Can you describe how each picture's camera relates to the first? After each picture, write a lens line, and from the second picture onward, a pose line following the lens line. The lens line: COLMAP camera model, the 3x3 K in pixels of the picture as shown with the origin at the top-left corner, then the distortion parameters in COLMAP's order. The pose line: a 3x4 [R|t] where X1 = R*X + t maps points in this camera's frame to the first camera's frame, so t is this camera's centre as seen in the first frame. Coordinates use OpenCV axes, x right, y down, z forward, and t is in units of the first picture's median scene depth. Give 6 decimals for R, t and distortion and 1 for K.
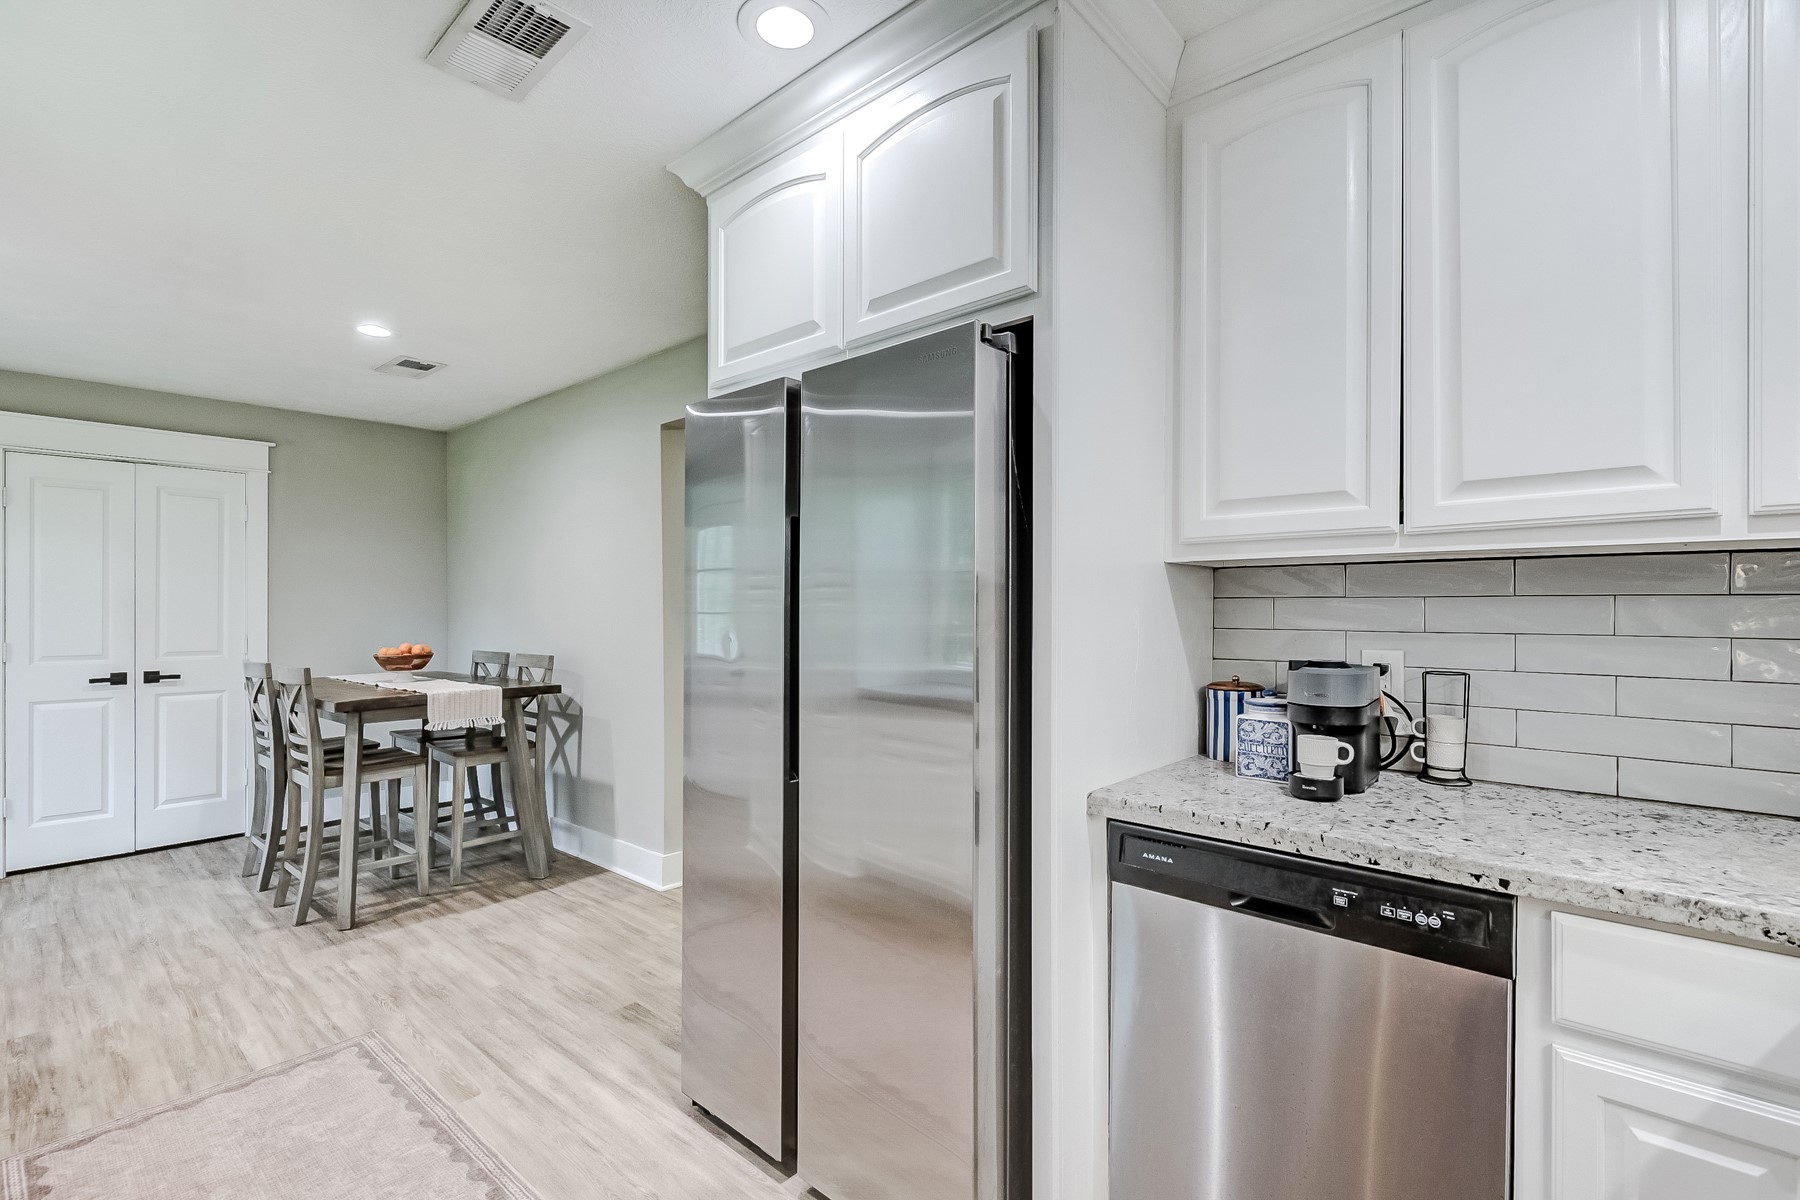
lens RADIAL K [[807.9, 0, 898.0], [0, 807.9, 608.3], [0, 0, 1]] dist [0.006605, -0.004954]
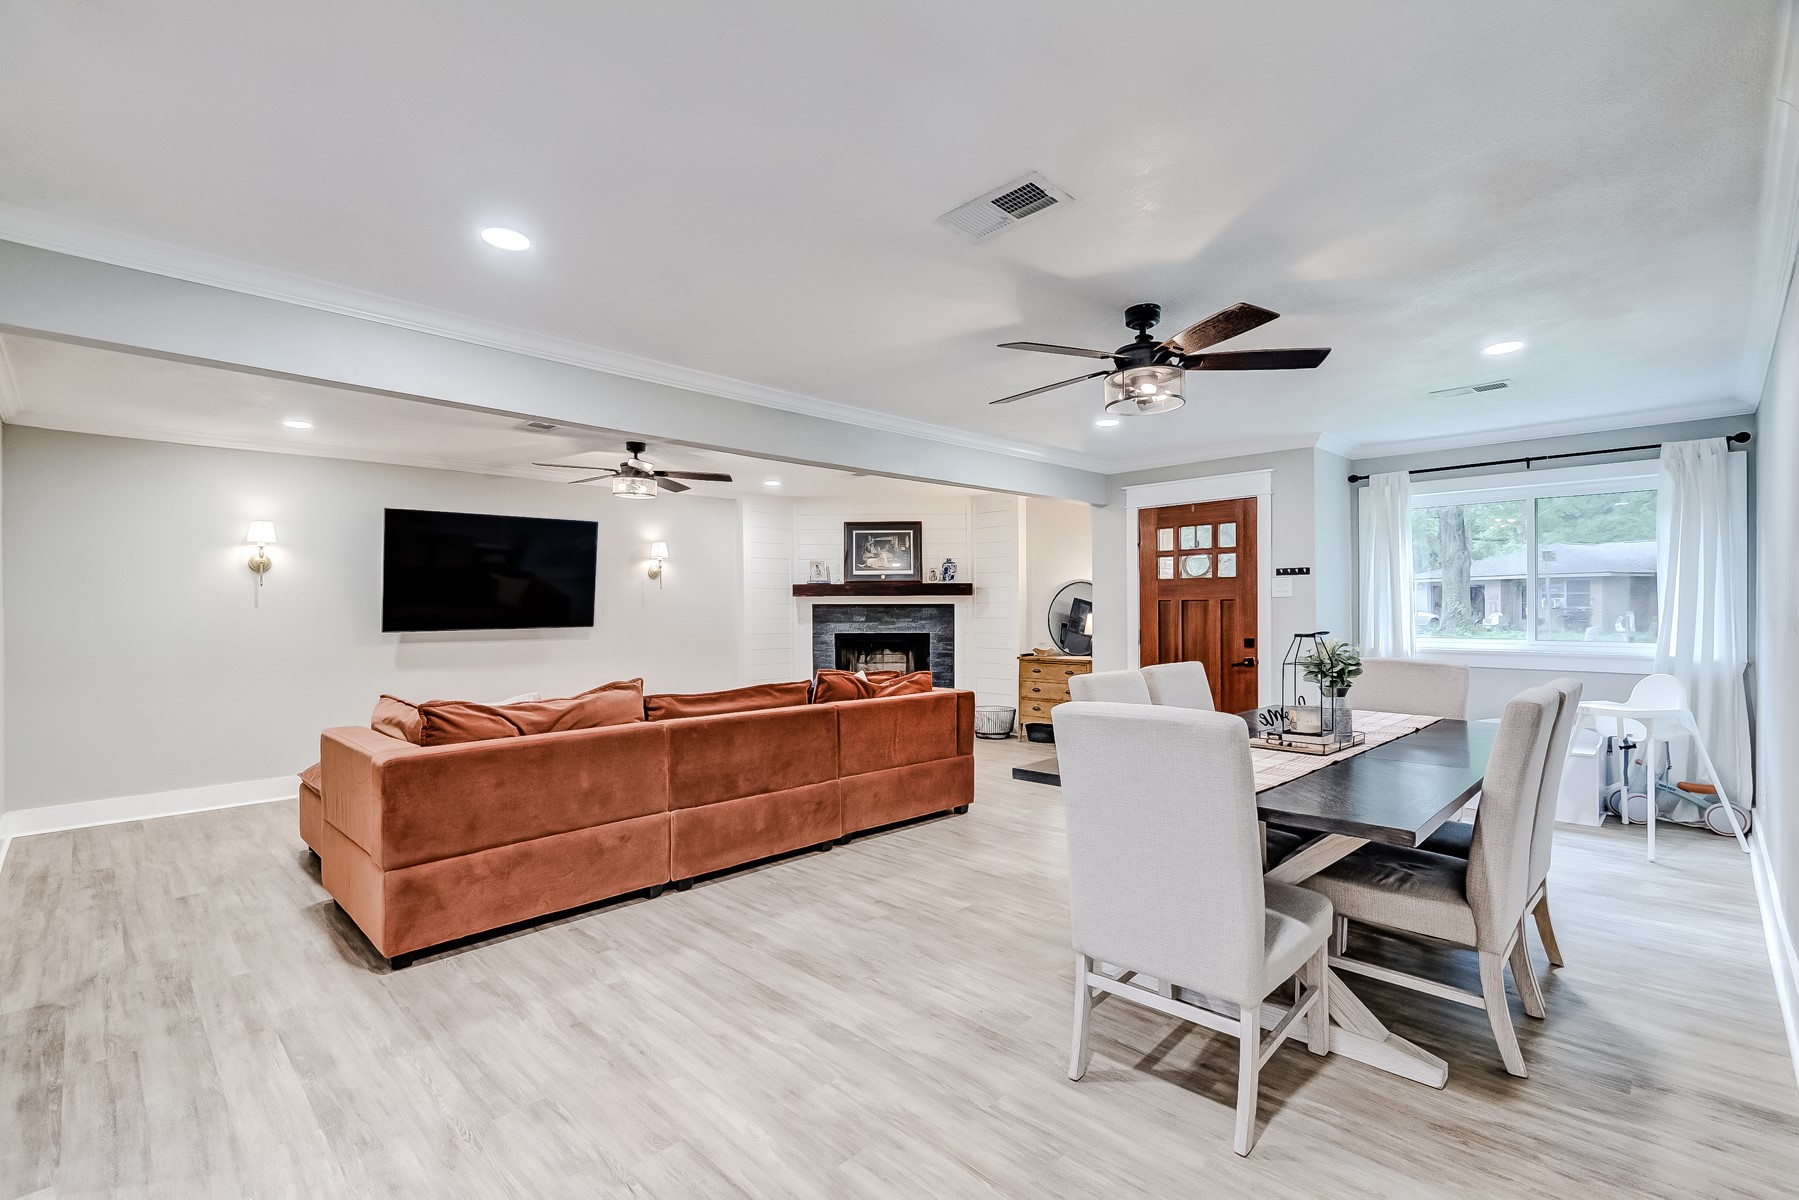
lens RADIAL K [[807.4, 0, 892.6], [0, 807.4, 611.4], [0, 0, 1]] dist [0.006605, -0.004954]
pose [[0.997787, -0.001990, -0.066461, 0.420381], [0.002154, 0.999995, 0.002397, 0.000084], [0.066456, -0.002535, 0.997786, 0.713535]]
